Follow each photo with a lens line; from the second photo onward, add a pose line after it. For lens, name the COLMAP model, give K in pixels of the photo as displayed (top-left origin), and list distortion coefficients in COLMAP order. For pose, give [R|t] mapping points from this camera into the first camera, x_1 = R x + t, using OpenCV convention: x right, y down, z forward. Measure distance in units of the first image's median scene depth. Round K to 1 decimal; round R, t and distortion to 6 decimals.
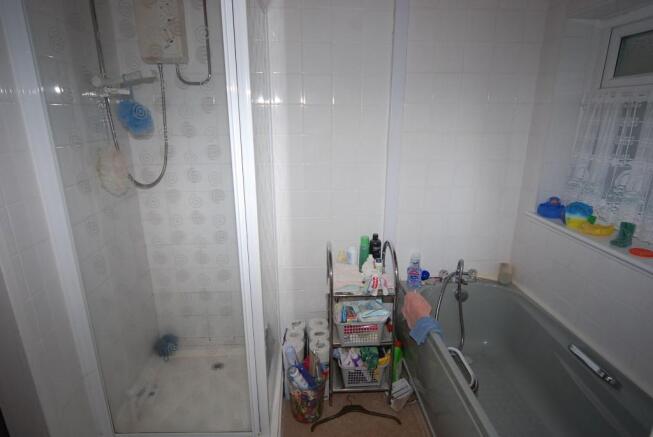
lens RADIAL K [[351.8, 0, 326.5], [0, 351.8, 218.5], [0, 0, 1]] dist [-0.001794, -0.000617]
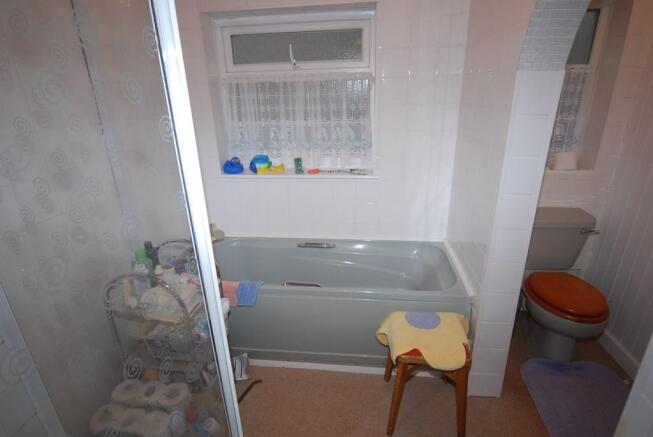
lens RADIAL K [[341.6, 0, 326.5], [0, 341.6, 218.5], [0, 0, 1]] dist [0.001671, 0.000101]
pose [[0.194774, -0.350119, 0.916231, -0.578304], [0.306011, 0.909187, 0.282375, -0.119069], [-0.931891, 0.225377, 0.284226, 0.416144]]
